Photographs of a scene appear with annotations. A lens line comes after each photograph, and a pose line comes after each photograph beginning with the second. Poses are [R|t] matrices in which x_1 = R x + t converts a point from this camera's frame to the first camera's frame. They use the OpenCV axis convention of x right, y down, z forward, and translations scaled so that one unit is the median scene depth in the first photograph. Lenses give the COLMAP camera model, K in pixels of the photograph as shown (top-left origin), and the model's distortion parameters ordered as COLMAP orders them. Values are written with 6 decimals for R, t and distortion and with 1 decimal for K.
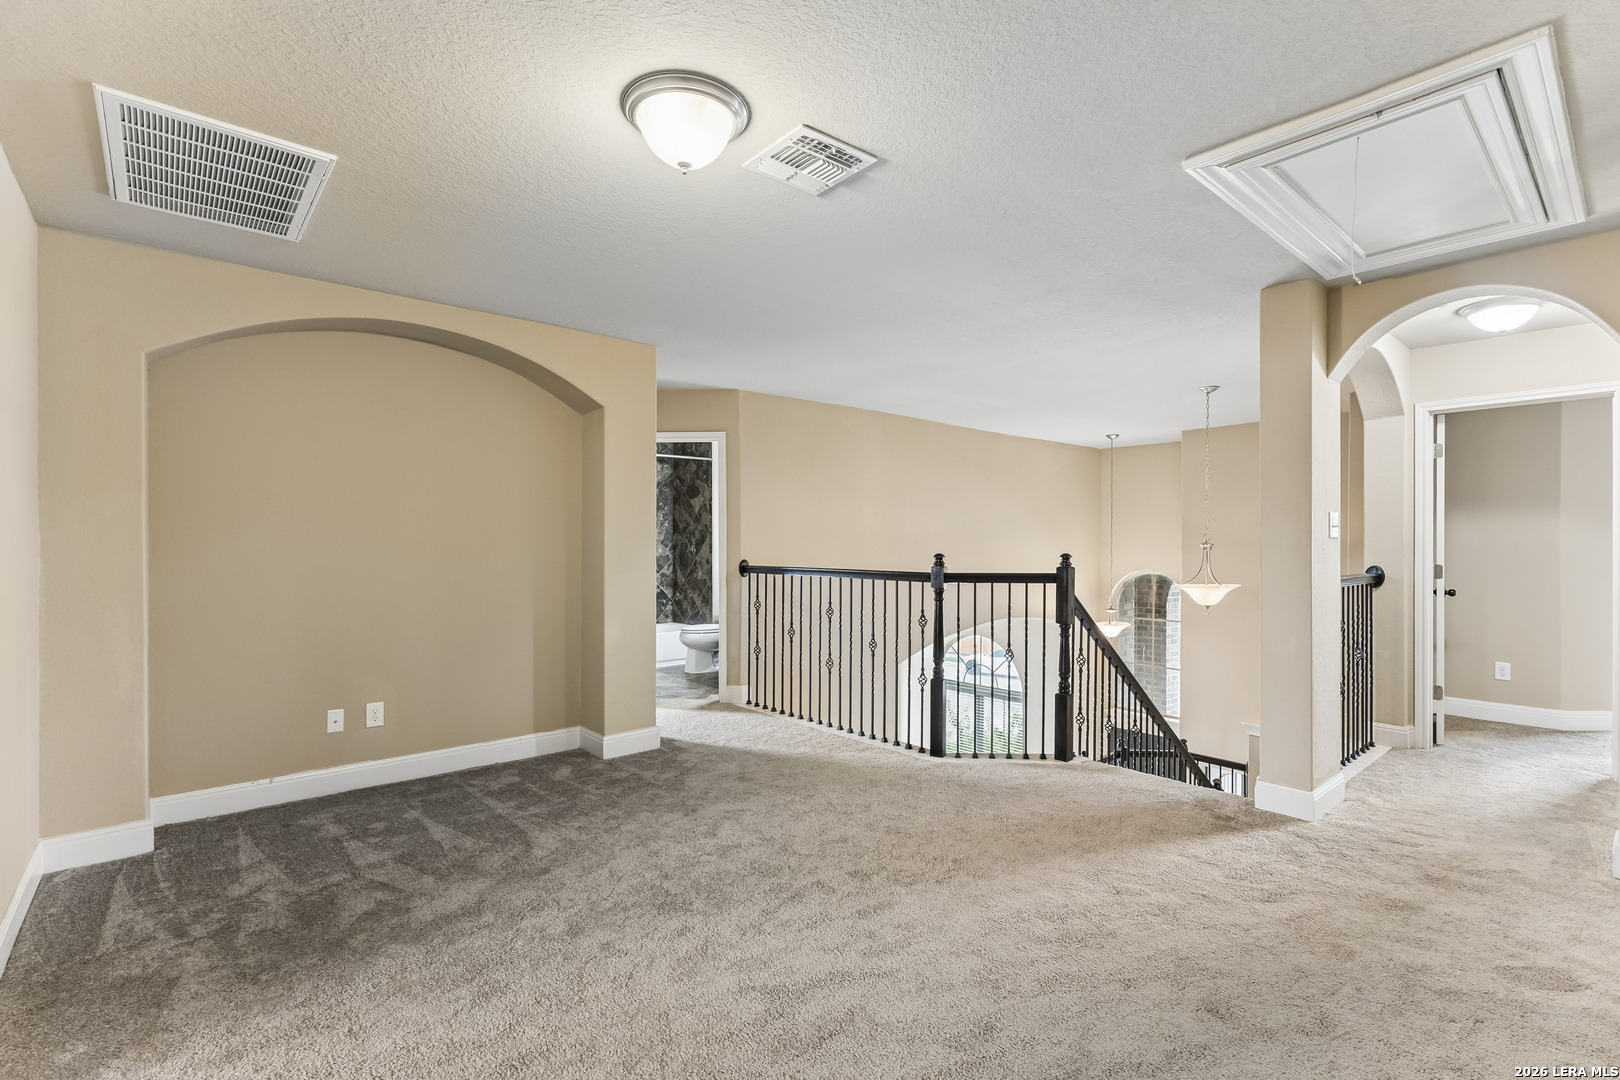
lens RADIAL K [[730.3, 0, 814.0], [0, 730.3, 529.8], [0, 0, 1]] dist [-0.002267, -0.000744]
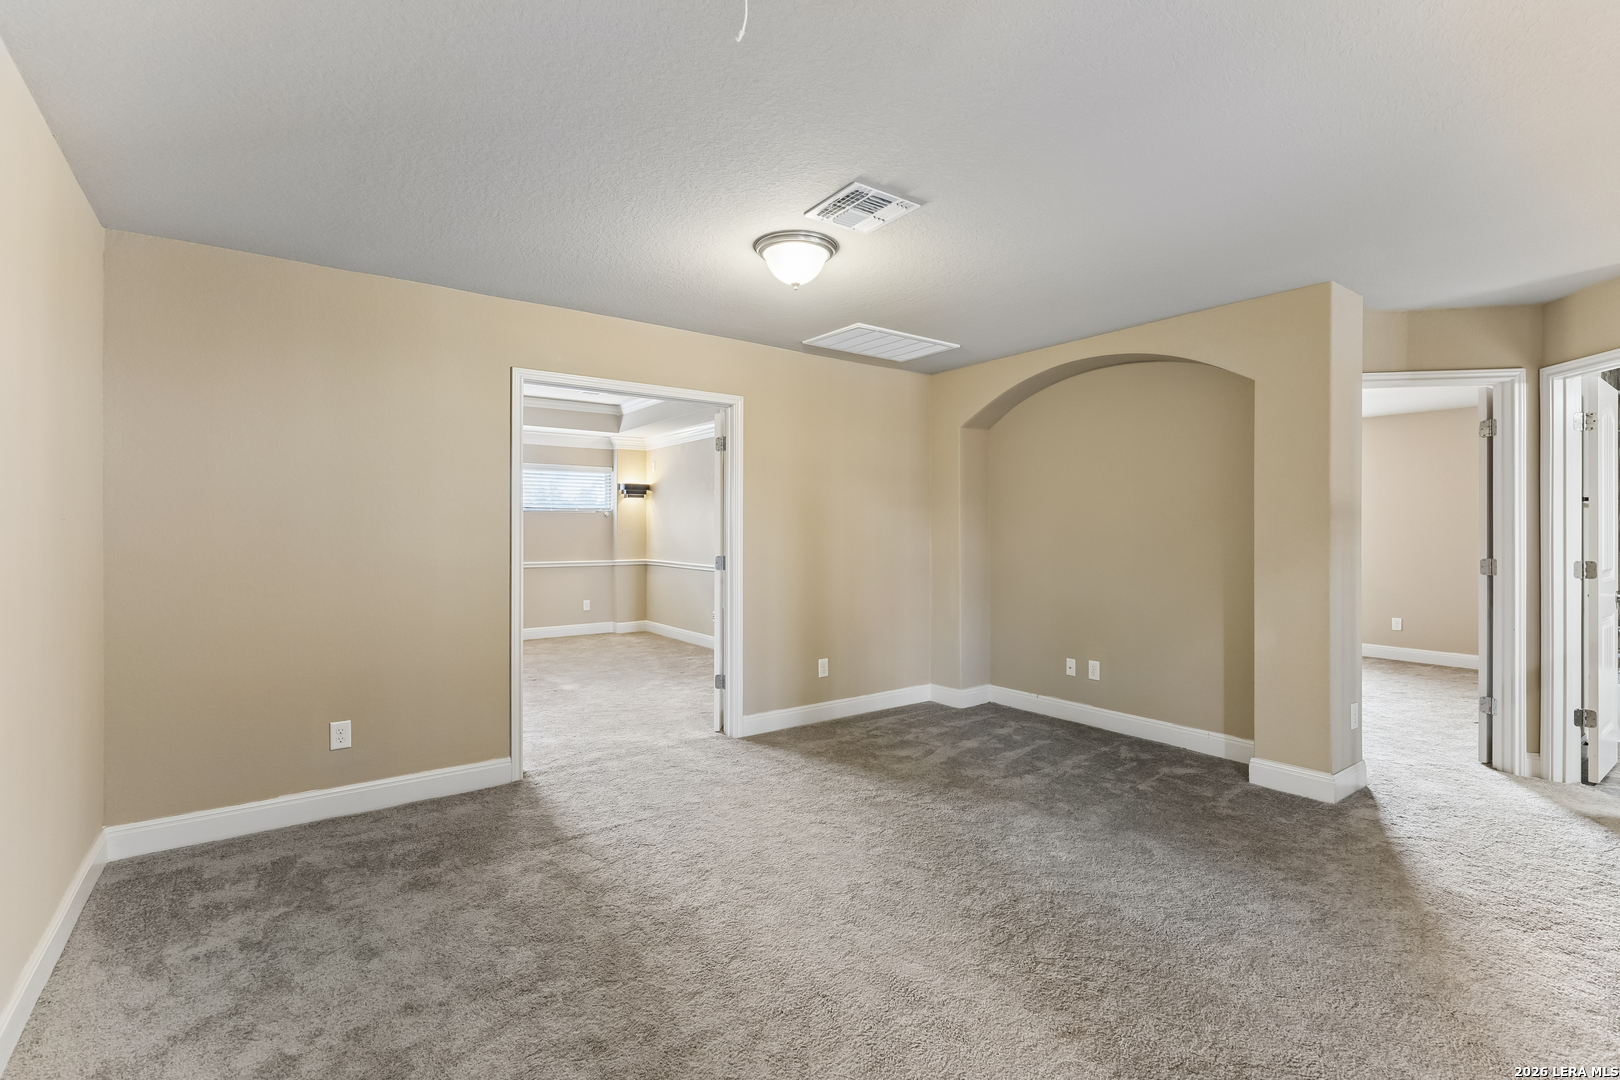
lens RADIAL K [[730.3, 0, 814.0], [0, 730.3, 529.8], [0, 0, 1]] dist [-0.002267, -0.000744]
pose [[-0.068383, 0.002003, -0.997657, 0.774209], [0.017877, 0.999840, 0.000782, -0.002114], [0.997499, -0.017782, -0.068408, 0.665346]]
